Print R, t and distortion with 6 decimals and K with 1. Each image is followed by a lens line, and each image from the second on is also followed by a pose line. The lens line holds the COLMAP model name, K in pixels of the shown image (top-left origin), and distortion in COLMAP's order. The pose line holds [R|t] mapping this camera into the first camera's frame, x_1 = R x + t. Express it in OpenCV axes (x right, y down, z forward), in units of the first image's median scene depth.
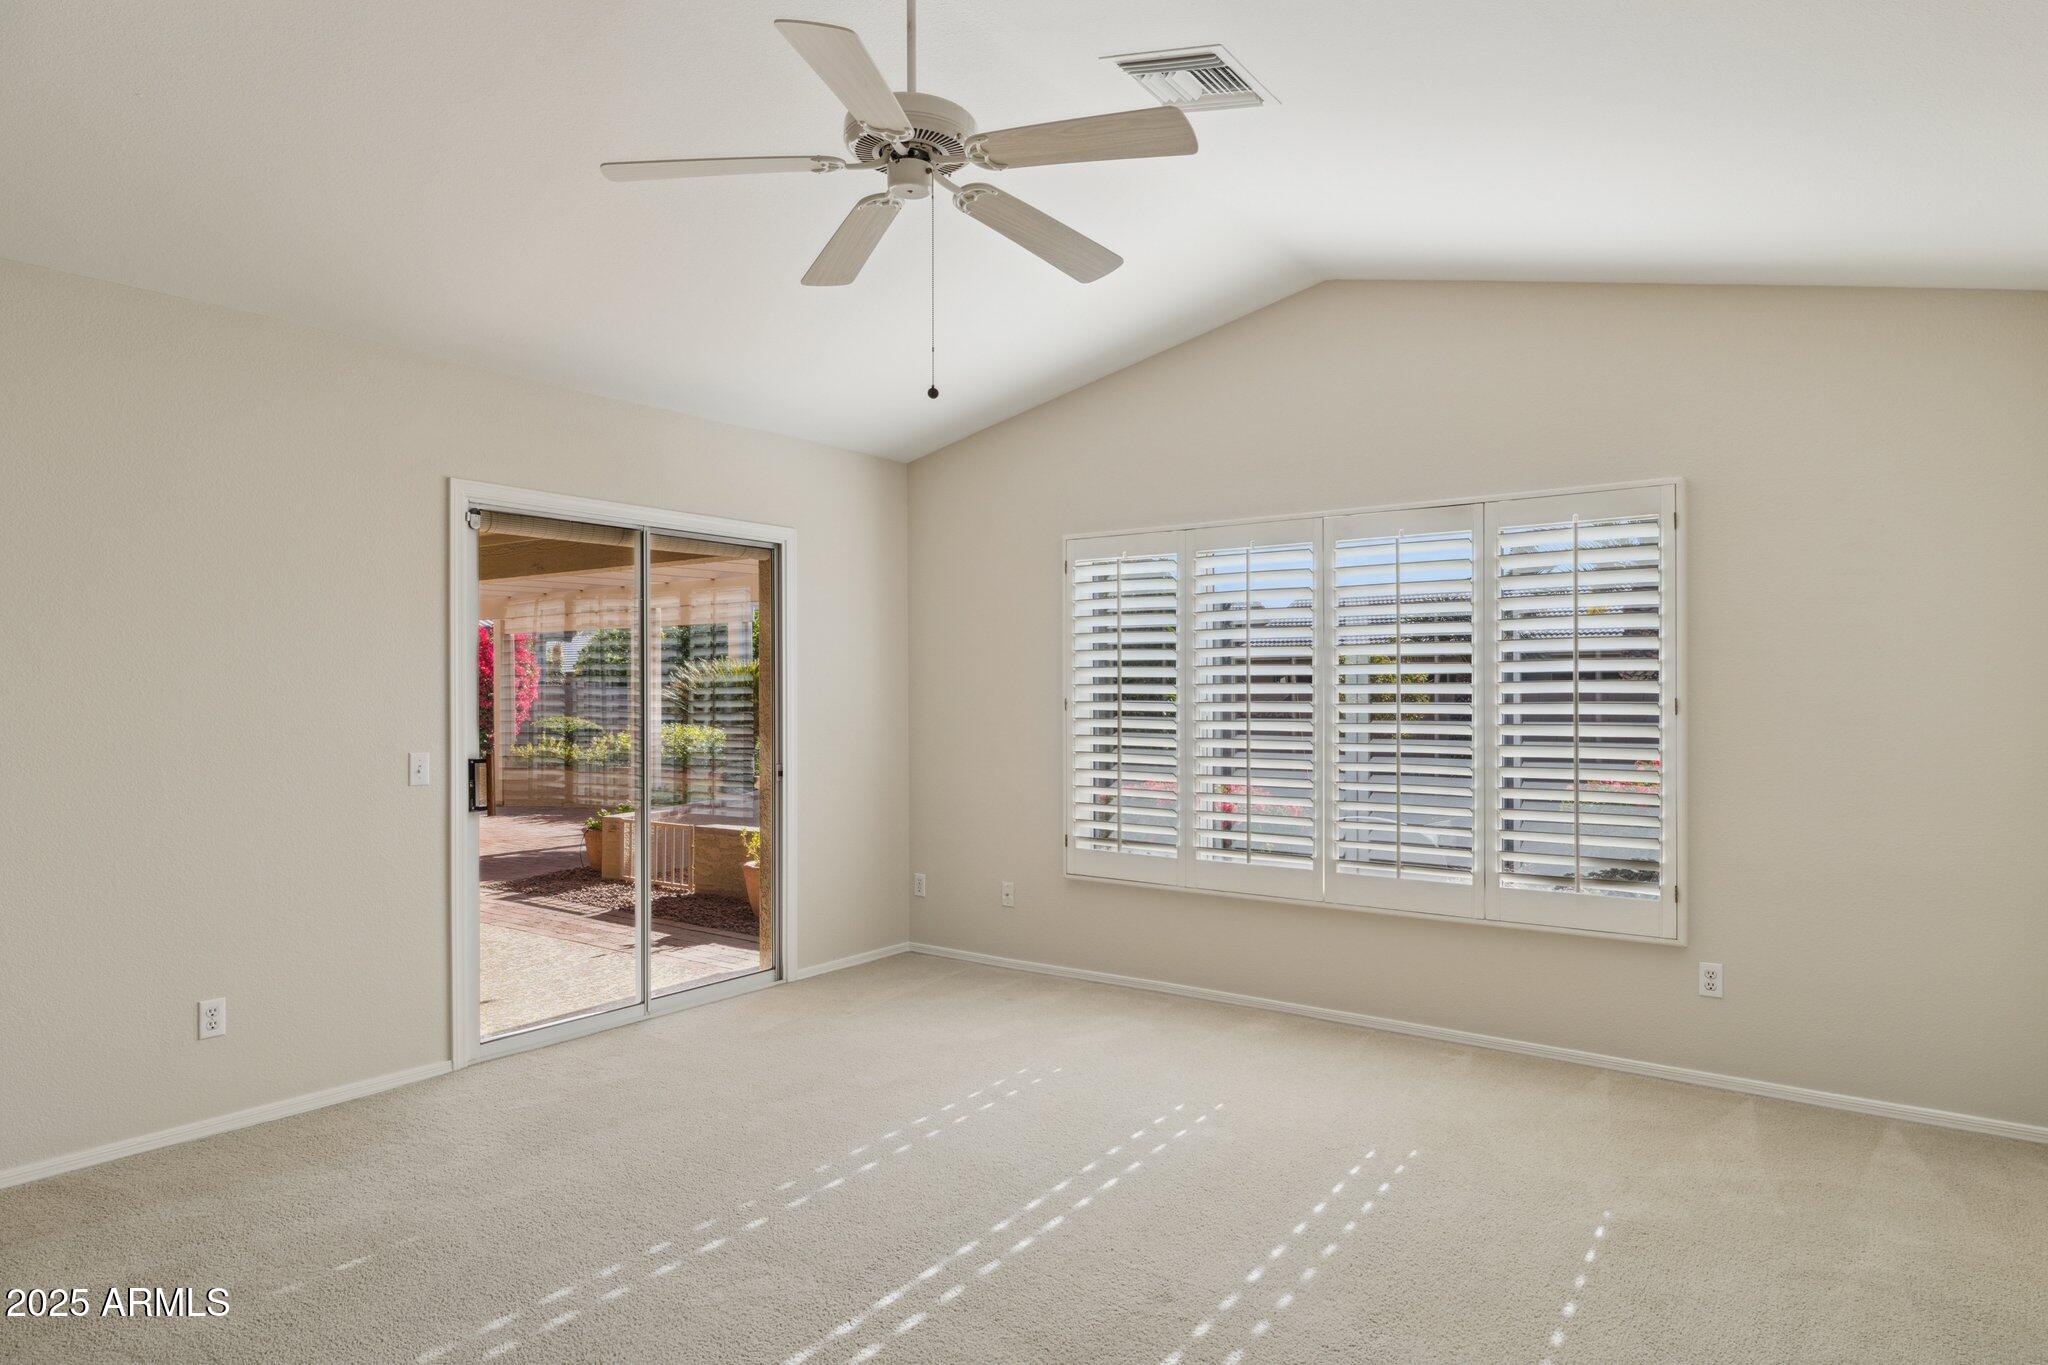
lens RADIAL K [[1193.0, 0, 1029.1], [0, 1193.0, 686.5], [0, 0, 1]] dist [0.001348, -0.000877]
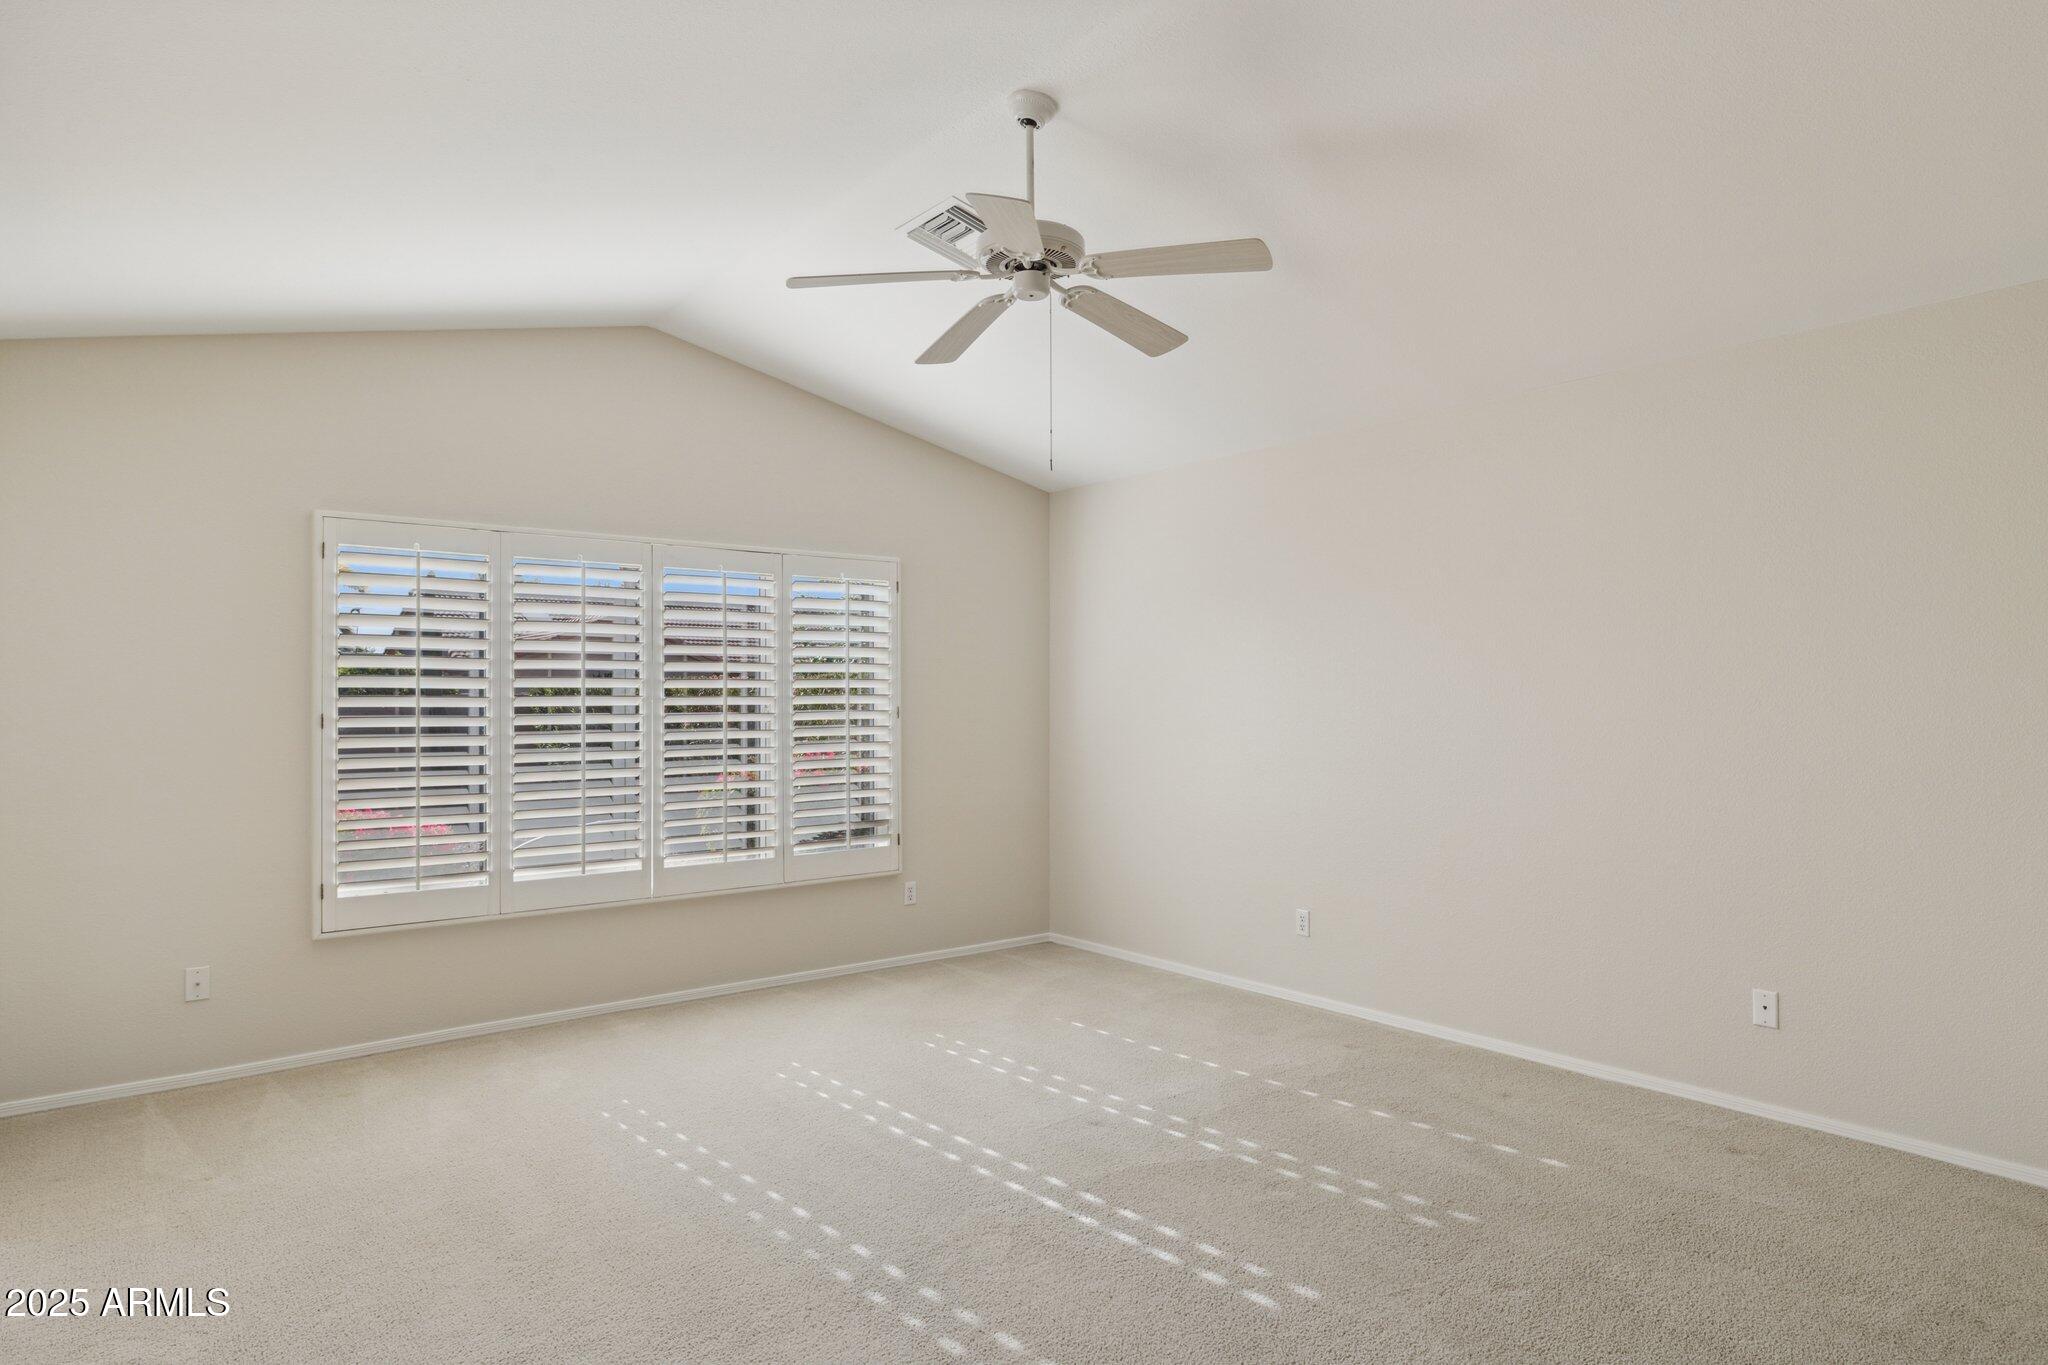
lens RADIAL K [[1193.0, 0, 1029.1], [0, 1193.0, 686.5], [0, 0, 1]] dist [0.001348, -0.000877]
pose [[0.265484, 0.011112, 0.964051, -0.710319], [0.000402, 0.999932, -0.011636, 0.001676], [-0.964115, 0.003477, 0.265462, 0.381350]]
